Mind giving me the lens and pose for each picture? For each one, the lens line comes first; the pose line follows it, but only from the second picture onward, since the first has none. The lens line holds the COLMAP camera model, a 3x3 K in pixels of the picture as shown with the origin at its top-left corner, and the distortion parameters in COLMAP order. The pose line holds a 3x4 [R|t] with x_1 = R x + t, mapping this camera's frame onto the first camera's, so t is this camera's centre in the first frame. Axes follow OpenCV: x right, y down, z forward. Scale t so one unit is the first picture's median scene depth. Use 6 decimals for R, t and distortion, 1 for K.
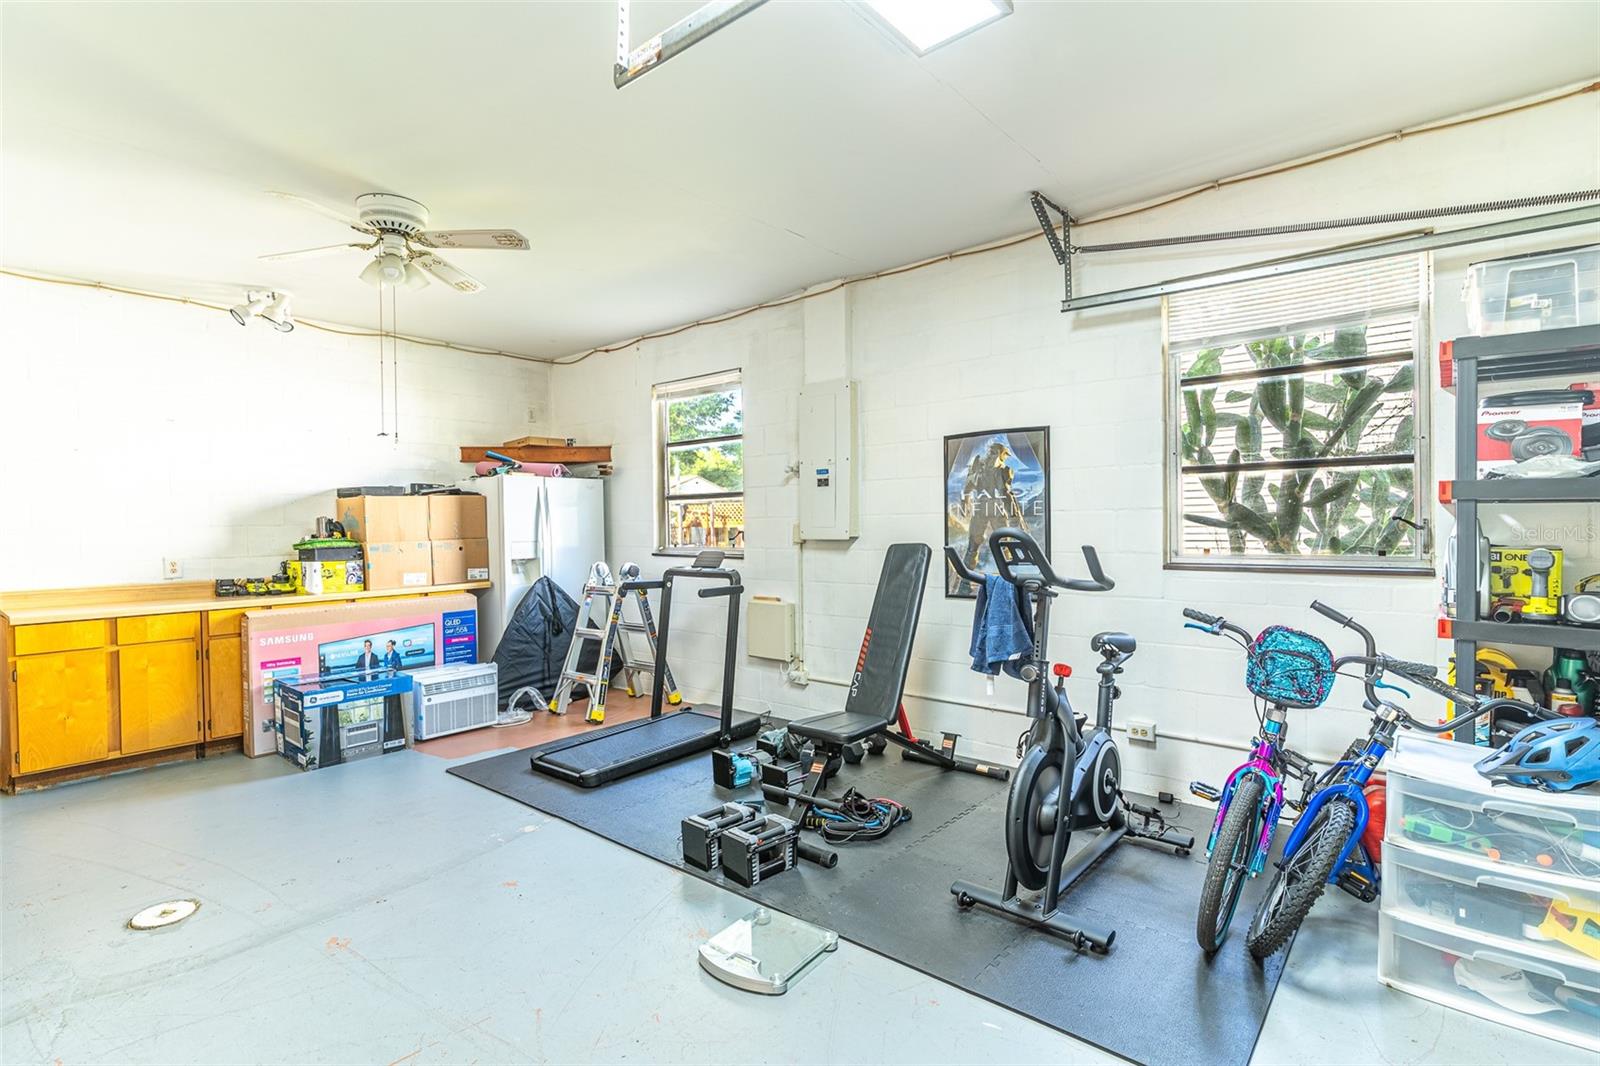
lens RADIAL K [[767.9, 0, 796.8], [0, 767.9, 532.0], [0, 0, 1]] dist [-0.001427, -0.000373]
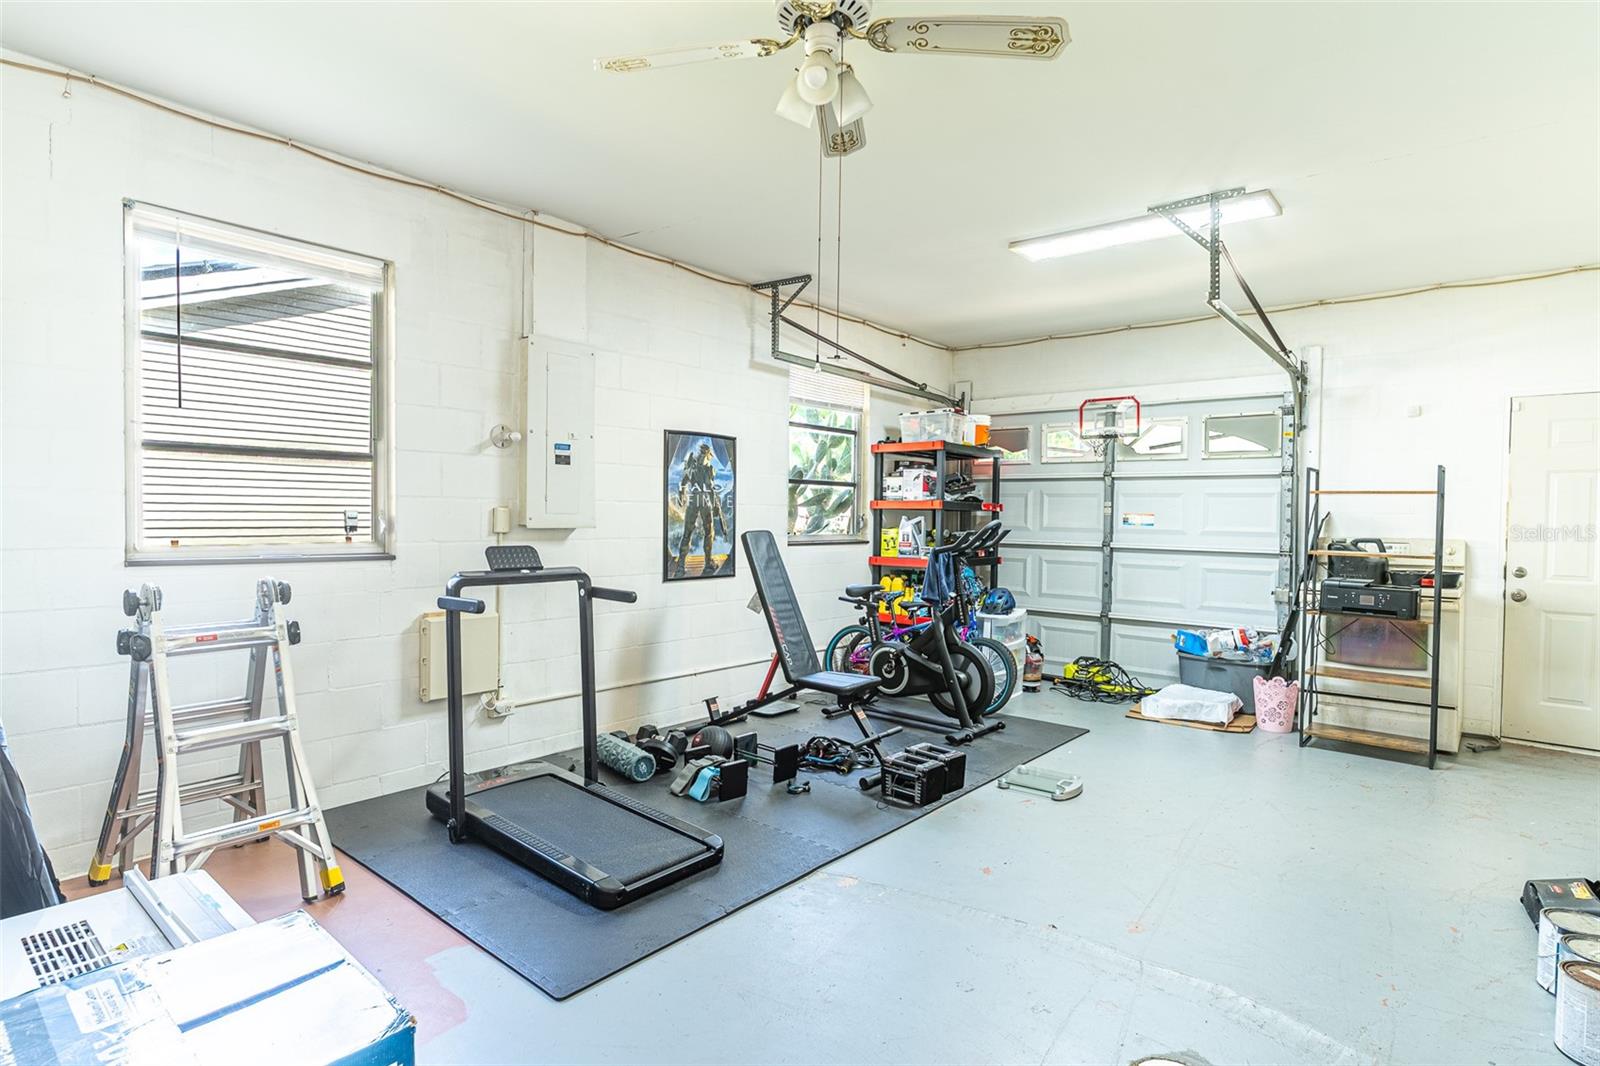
lens RADIAL K [[821.0, 0, 793.3], [0, 821.0, 531.7], [0, 0, 1]] dist [-0.003910, 0.001719]
pose [[0.006438, -0.012226, 0.999905, -0.968961], [-0.008971, 0.999884, 0.012283, 0.000628], [-0.999939, -0.009049, 0.006327, 0.837618]]
